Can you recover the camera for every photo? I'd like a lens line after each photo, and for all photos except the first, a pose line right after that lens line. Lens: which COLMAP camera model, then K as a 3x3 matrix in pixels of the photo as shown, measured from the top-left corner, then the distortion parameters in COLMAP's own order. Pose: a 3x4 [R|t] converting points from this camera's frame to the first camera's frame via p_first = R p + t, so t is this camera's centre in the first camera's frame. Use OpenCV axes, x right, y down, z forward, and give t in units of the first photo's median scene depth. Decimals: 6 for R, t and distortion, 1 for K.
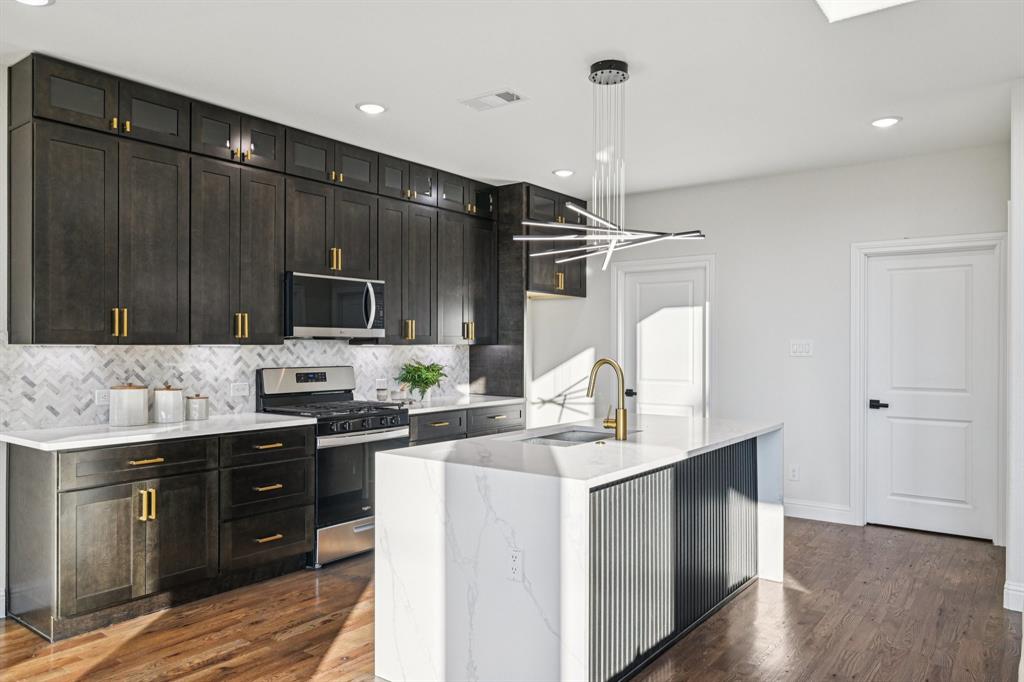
lens RADIAL K [[704.0, 0, 504.3], [0, 704.0, 341.6], [0, 0, 1]] dist [-0.027770, 0.007977]
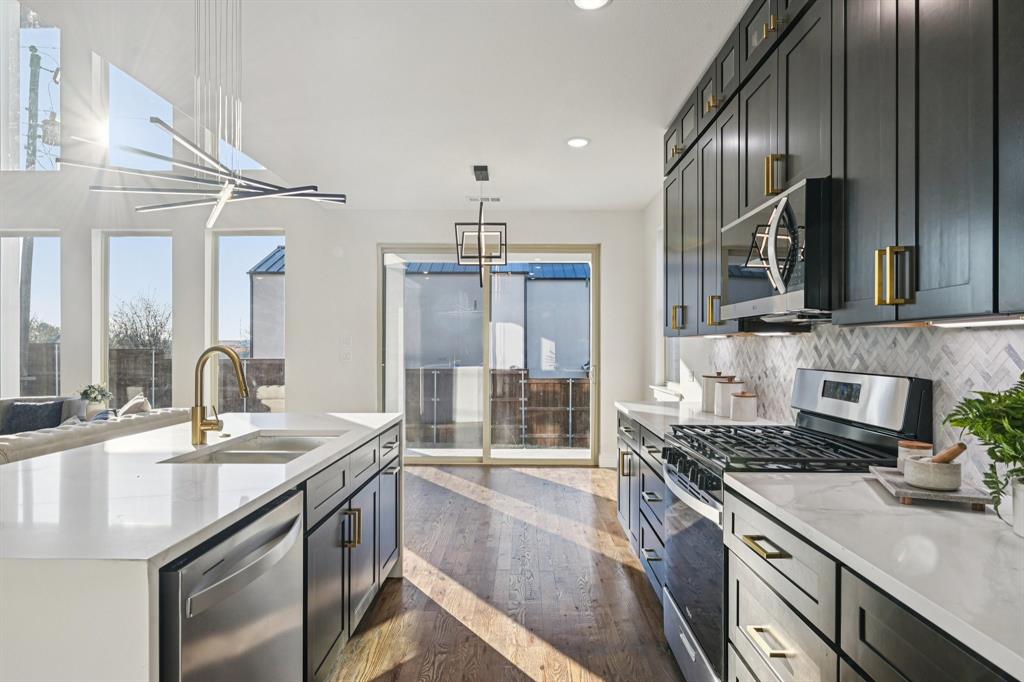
lens RADIAL K [[579.2, 0, 505.0], [0, 579.2, 342.0], [0, 0, 1]] dist [0.005140, -0.000031]
pose [[-0.809676, -0.005244, -0.586854, 0.213994], [0.001667, 0.999935, -0.011235, 0.020324], [0.586875, -0.010075, -0.809615, 1.347247]]
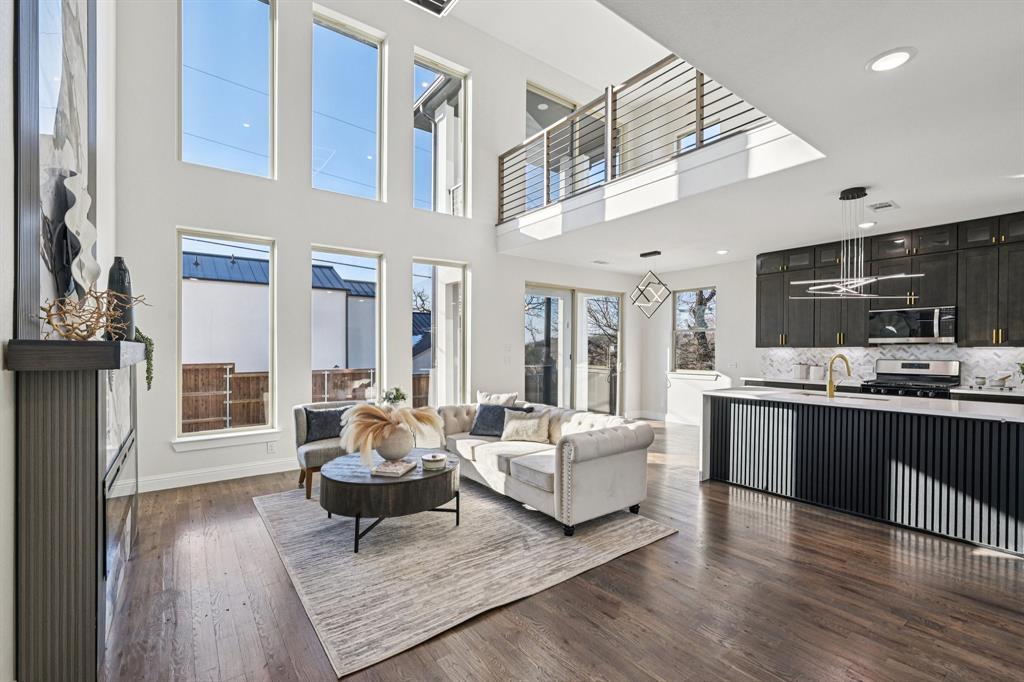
lens RADIAL K [[441.0, 0, 510.1], [0, 441.0, 359.2], [0, 0, 1]] dist [0.000214, 0.000554]
pose [[-0.298380, 0.022800, -0.954175, 1.201523], [0.004808, 0.999738, 0.022385, 0.004825], [0.954435, 0.002091, -0.298411, 0.405480]]
